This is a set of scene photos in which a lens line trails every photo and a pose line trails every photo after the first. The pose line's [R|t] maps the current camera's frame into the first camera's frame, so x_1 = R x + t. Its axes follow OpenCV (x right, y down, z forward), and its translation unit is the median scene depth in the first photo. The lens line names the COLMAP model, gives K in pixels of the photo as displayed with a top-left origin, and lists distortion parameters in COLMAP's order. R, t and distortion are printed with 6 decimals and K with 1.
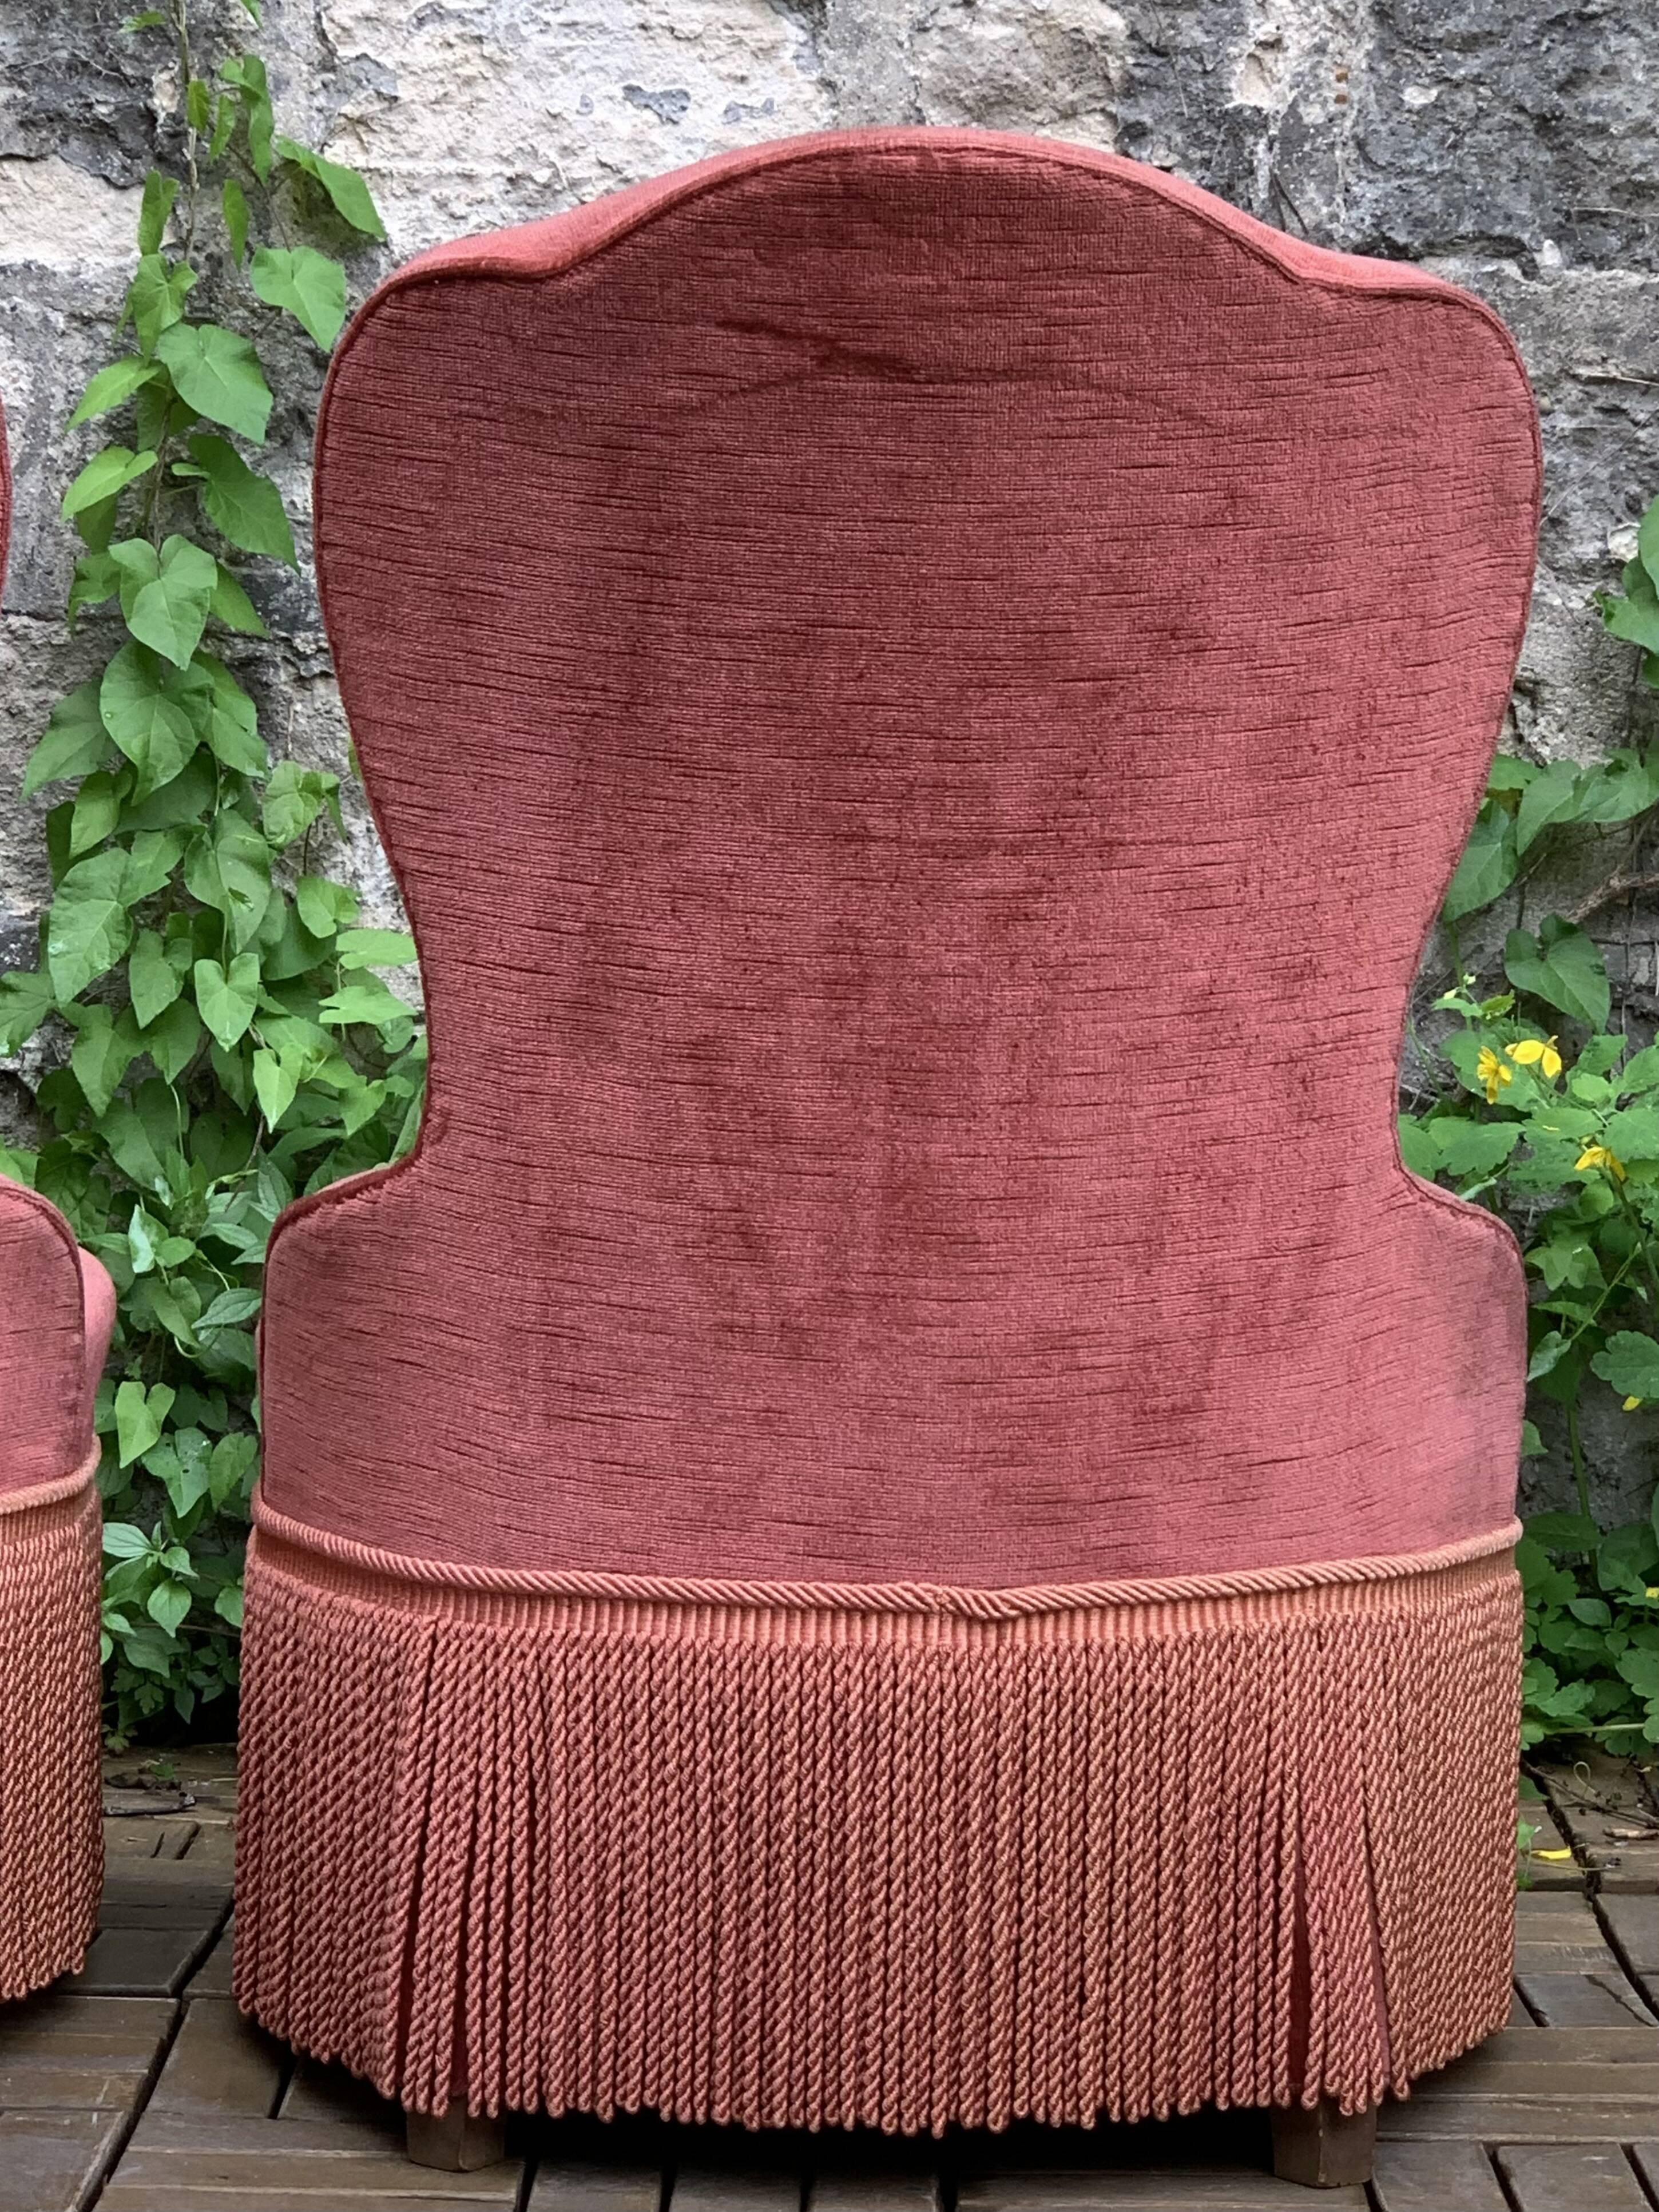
lens RADIAL K [[5953.0, 0, 840.8], [0, 5953.0, 1099.0], [0, 0, 1]] dist [-0.061323, 0.000000]
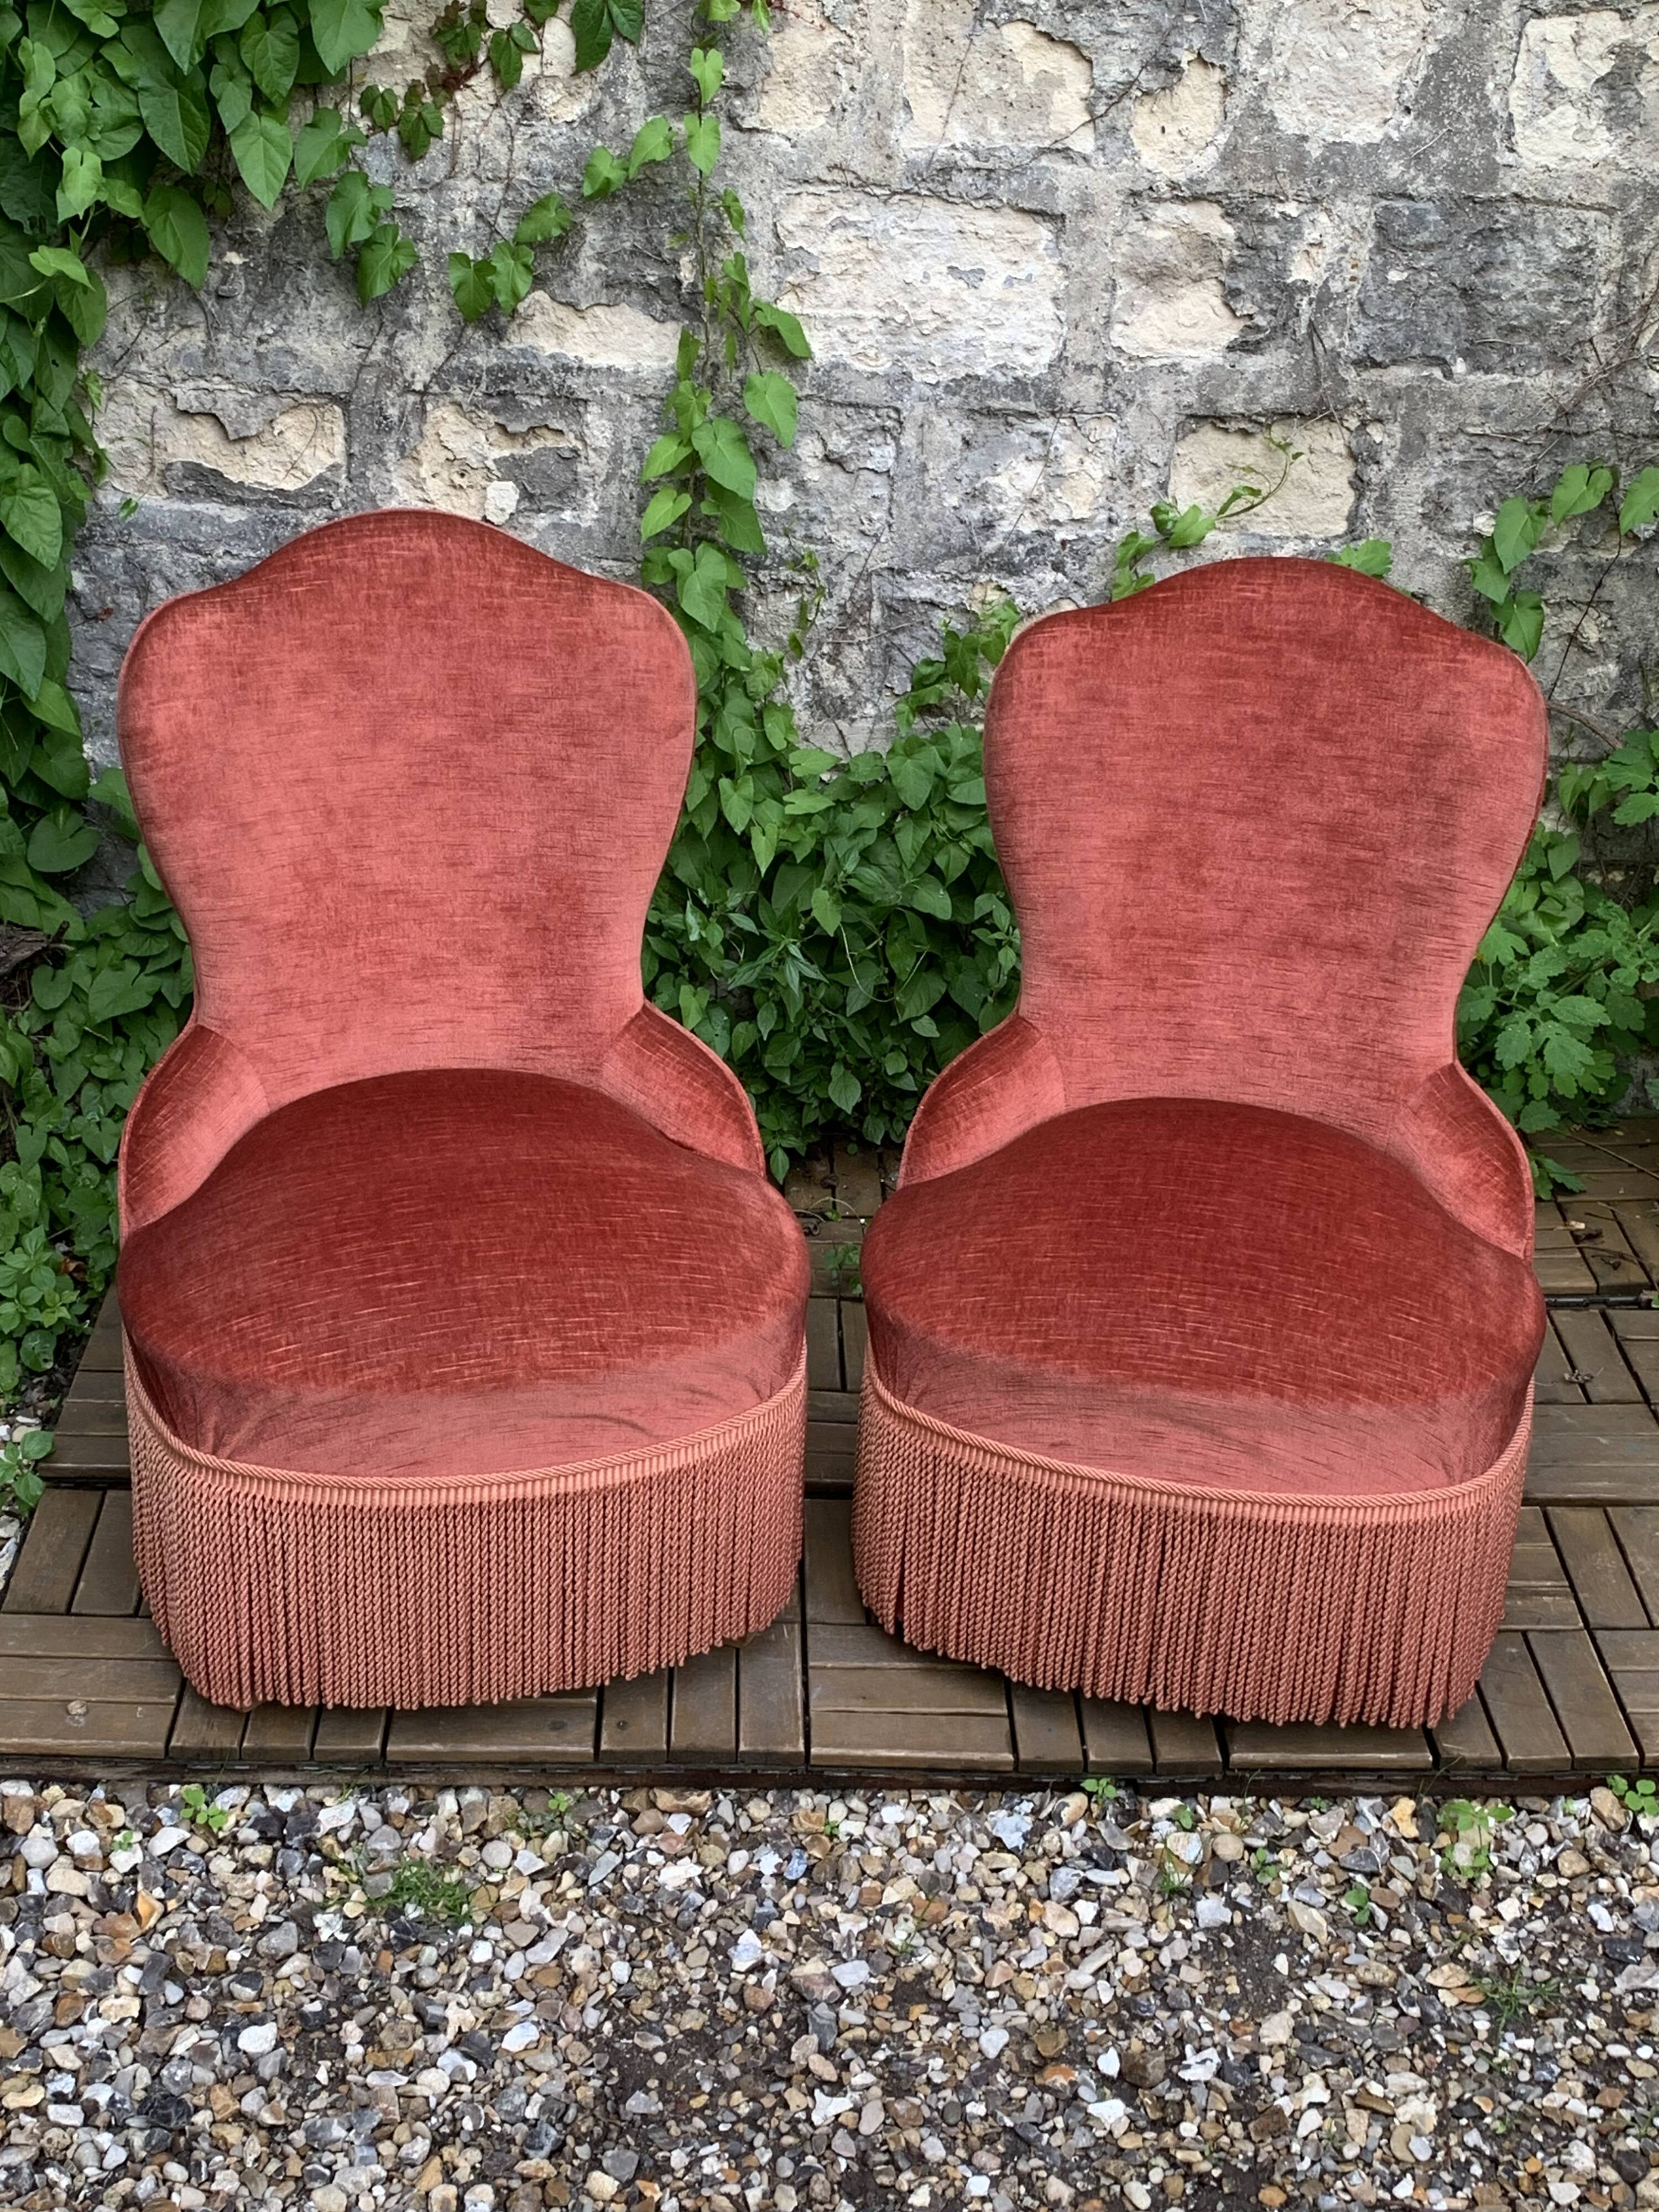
lens RADIAL K [[2882.4, 0, 815.2], [0, 2882.4, 1119.6], [0, 0, 1]] dist [0.007004, 0.000000]
pose [[0.999025, -0.006085, 0.043721, -0.162234], [-0.012078, 0.914977, 0.403325, -0.400535], [-0.042458, -0.403460, 0.914012, 0.169716]]
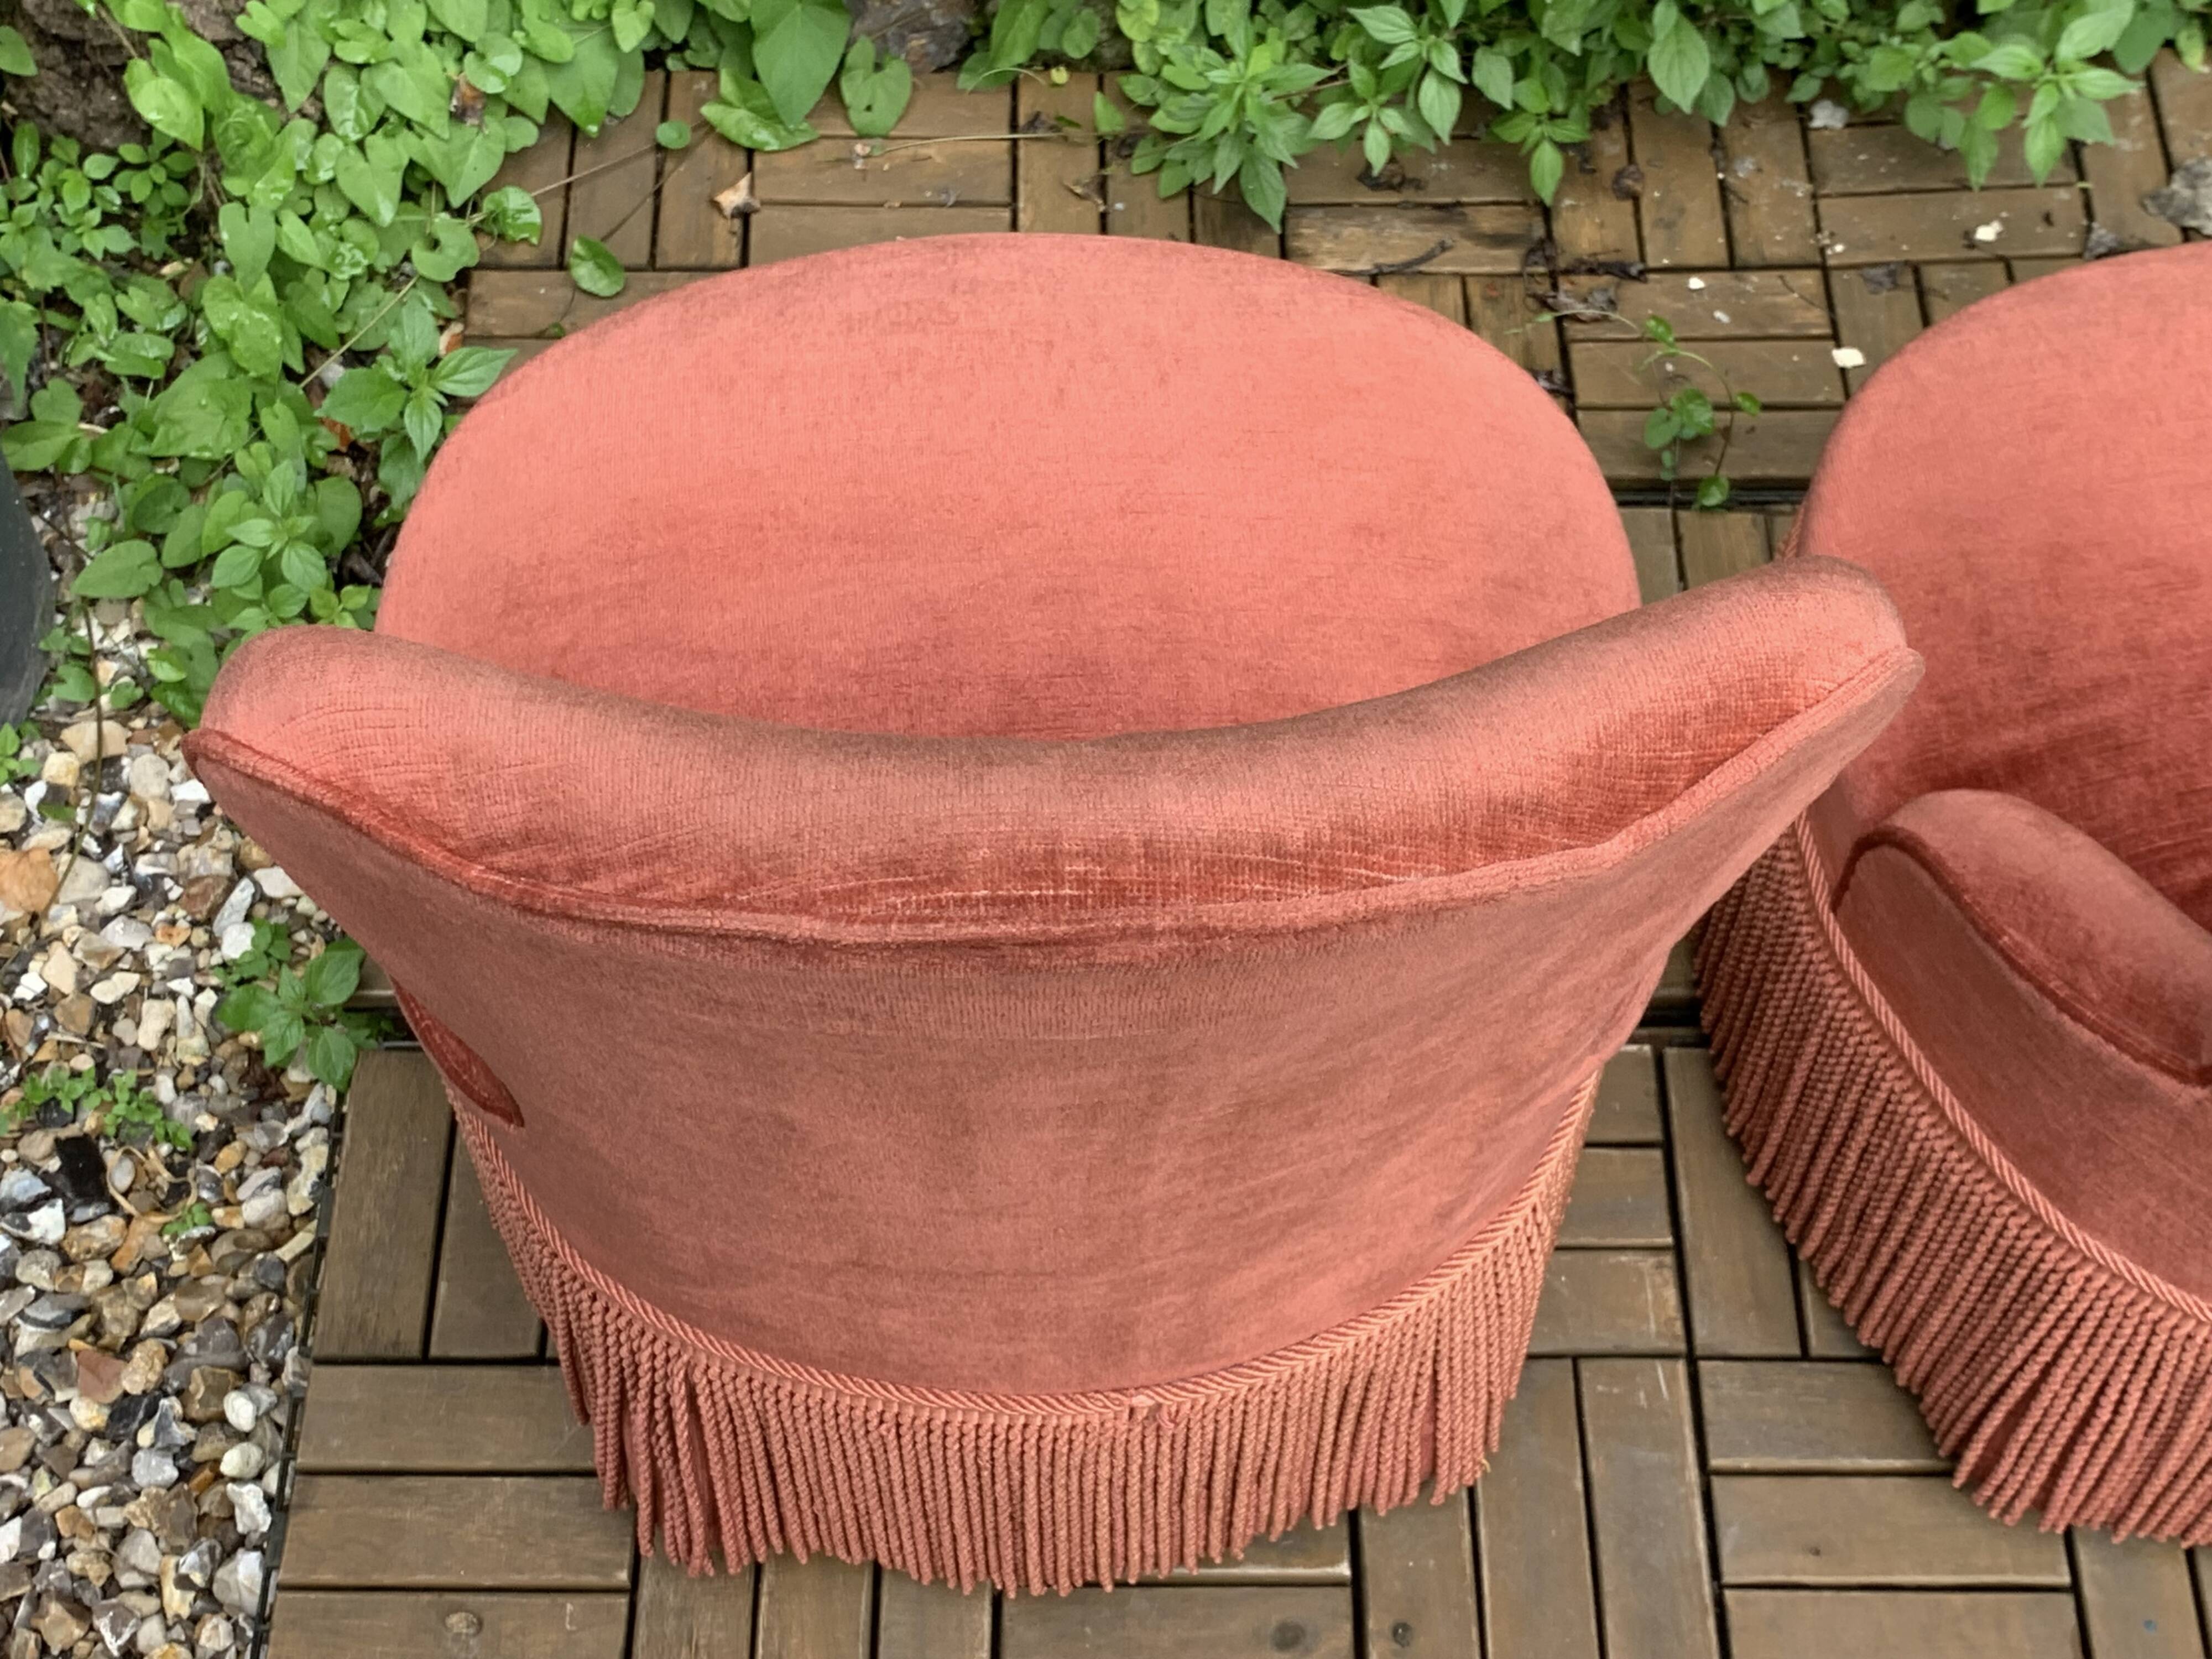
lens RADIAL K [[3003.7, 0, 1110.8], [0, 3003.7, 828.9], [0, 0, 1]] dist [0.045671, 0.000000]
pose [[0.999469, -0.029577, -0.013653, -0.229535], [0.028590, 0.595528, 0.802826, -0.384670], [-0.015615, -0.802790, 0.596057, 0.754894]]
